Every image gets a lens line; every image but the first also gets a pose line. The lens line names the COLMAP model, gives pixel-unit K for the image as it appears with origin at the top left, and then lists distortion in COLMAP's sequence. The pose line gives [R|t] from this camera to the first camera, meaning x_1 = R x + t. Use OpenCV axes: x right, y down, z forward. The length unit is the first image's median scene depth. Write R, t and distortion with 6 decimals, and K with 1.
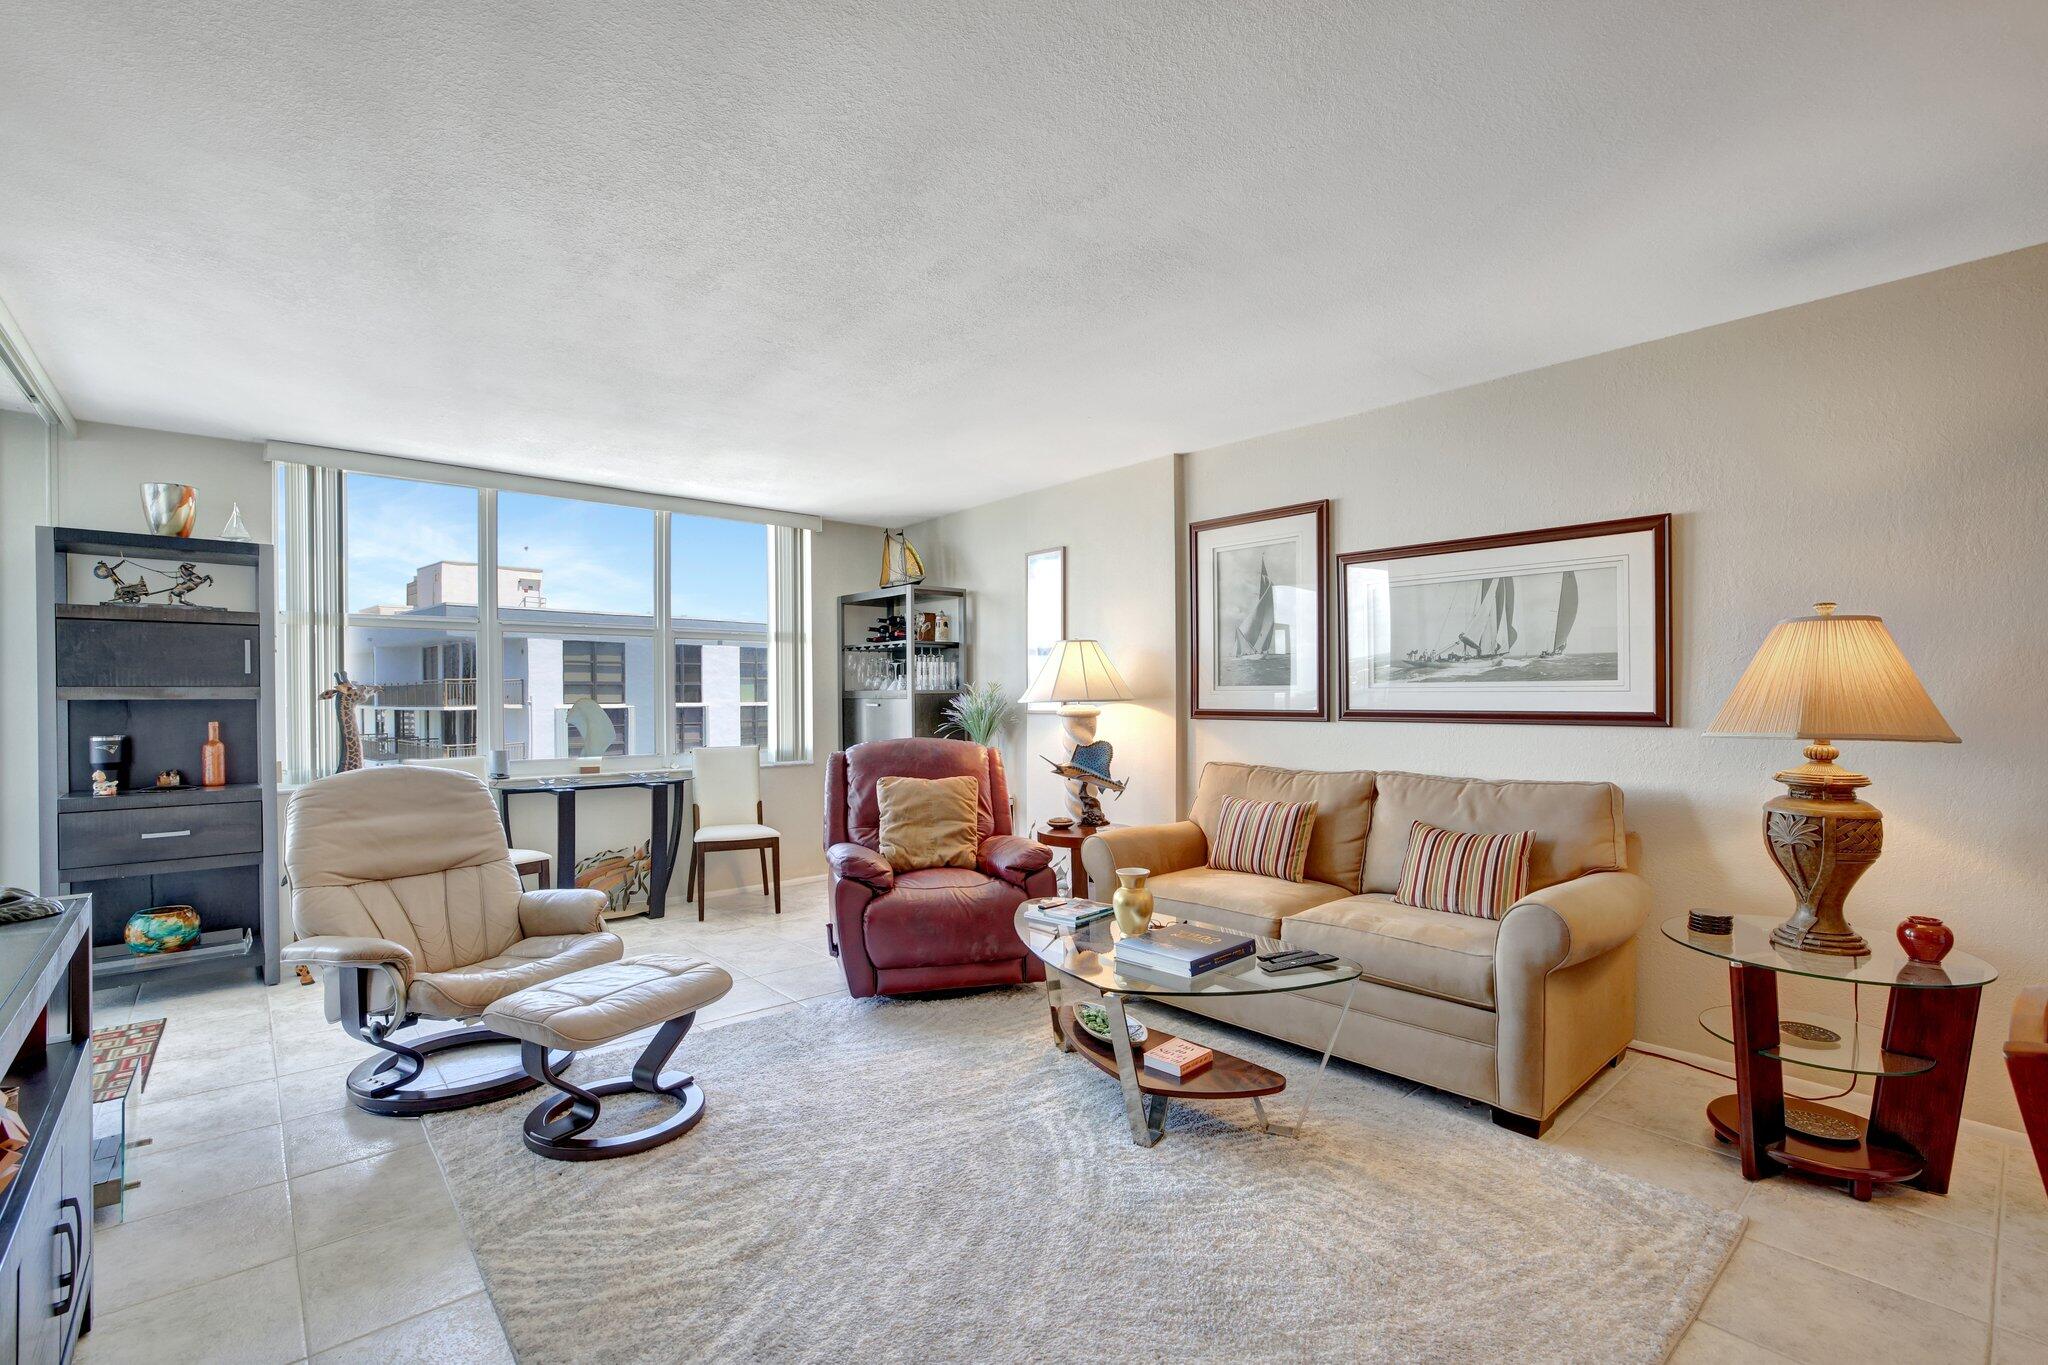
lens RADIAL K [[907.9, 0, 1014.5], [0, 907.9, 692.3], [0, 0, 1]] dist [-0.041202, 0.015518]
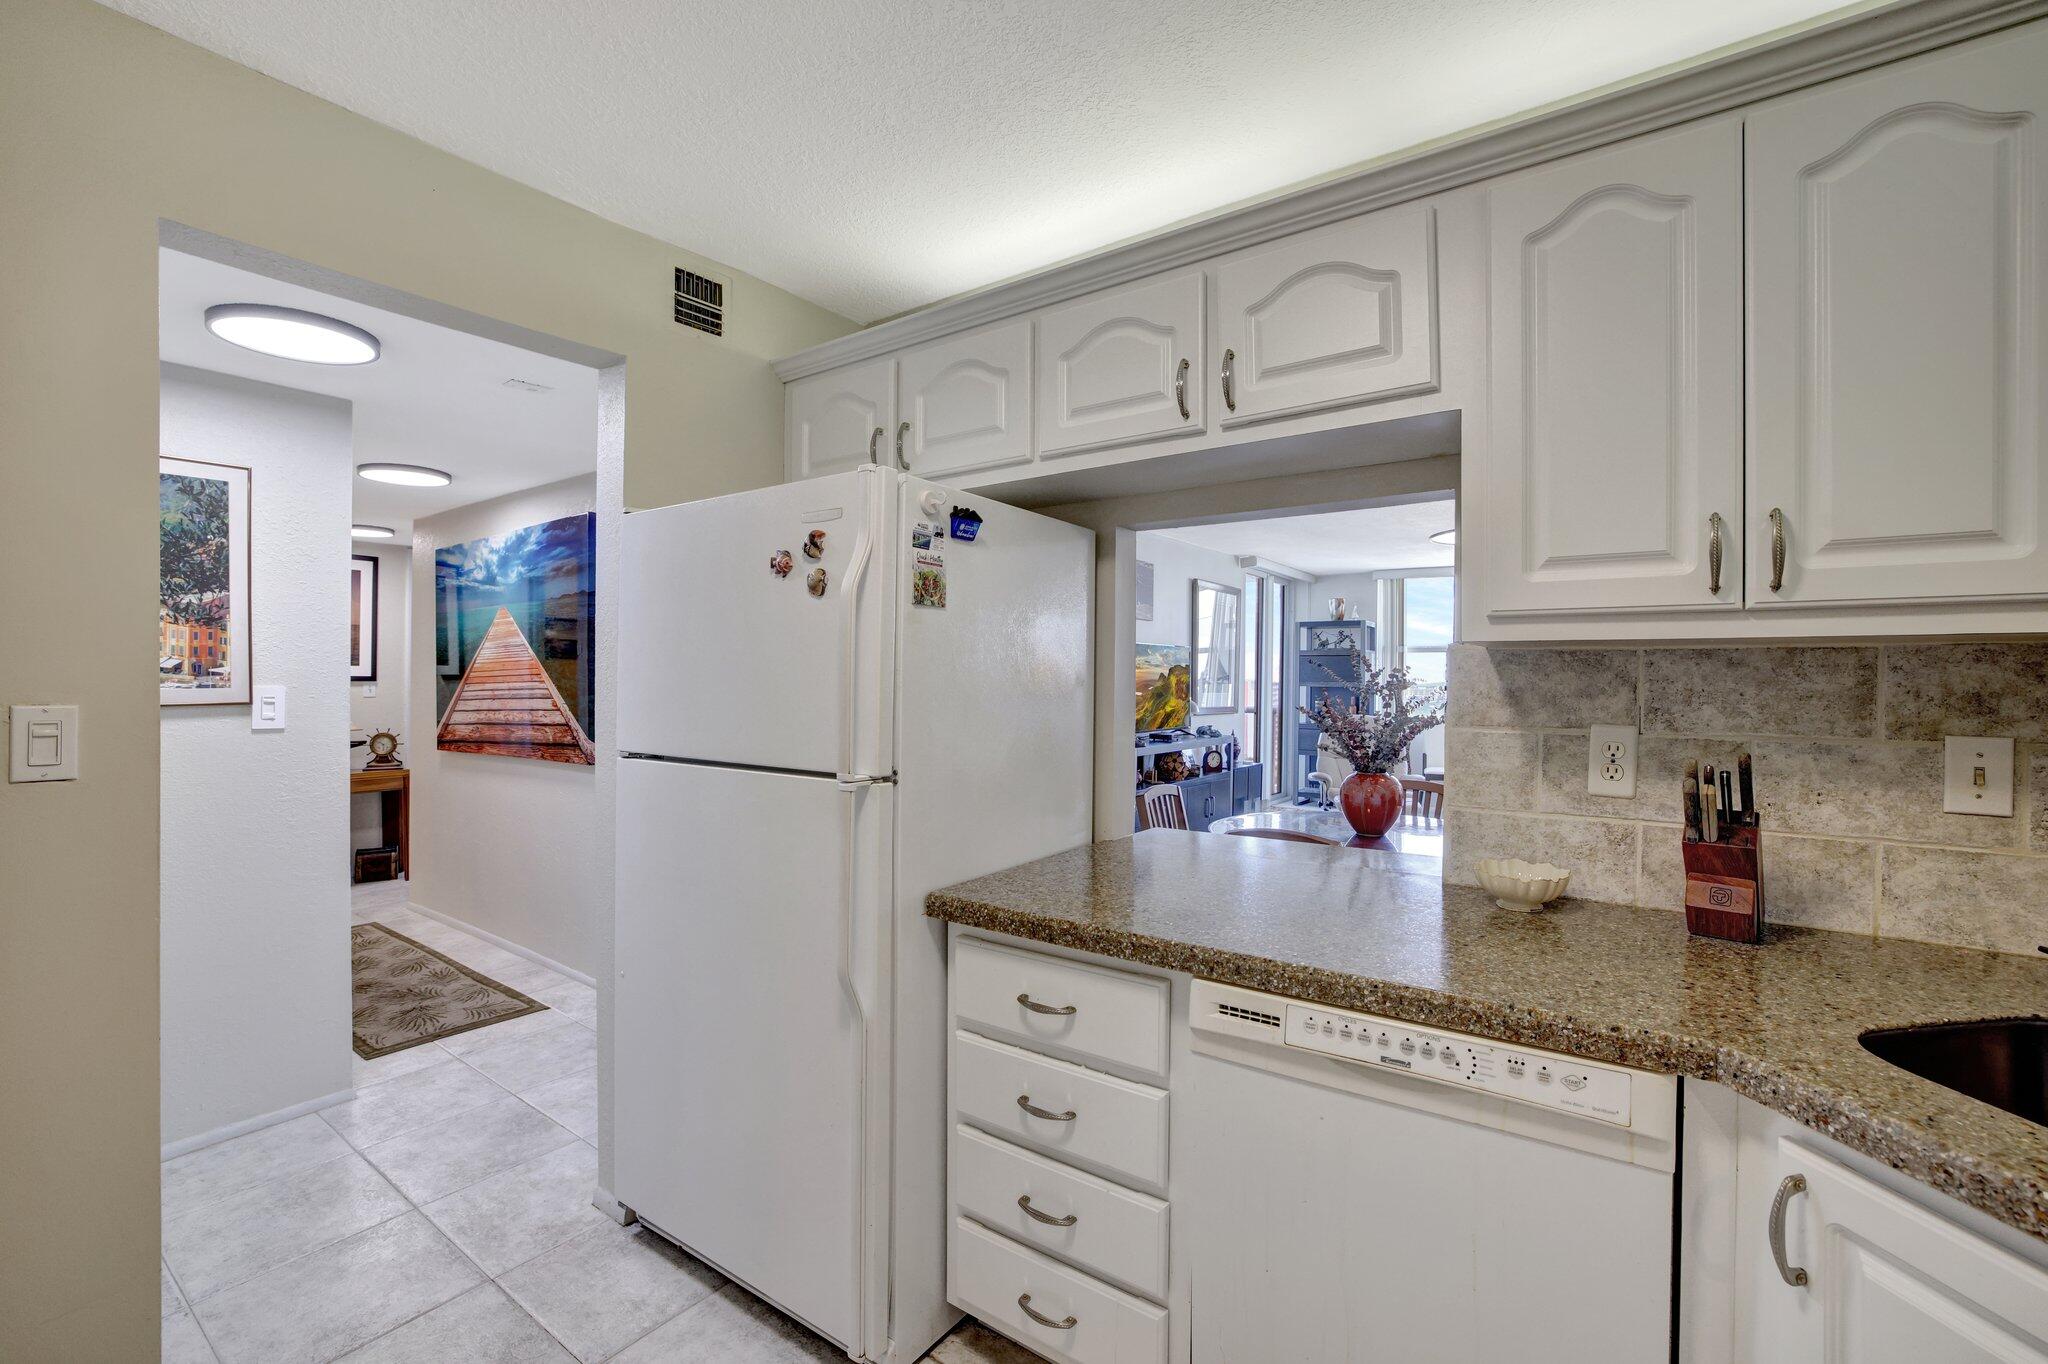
lens RADIAL K [[907.9, 0, 1014.5], [0, 907.9, 691.8], [0, 0, 1]] dist [-0.041202, 0.015518]
pose [[0.201265, 0.021440, -0.979302, 1.362665], [-0.005113, 0.999770, 0.020837, -0.023887], [0.979523, 0.000814, 0.201328, -0.390904]]
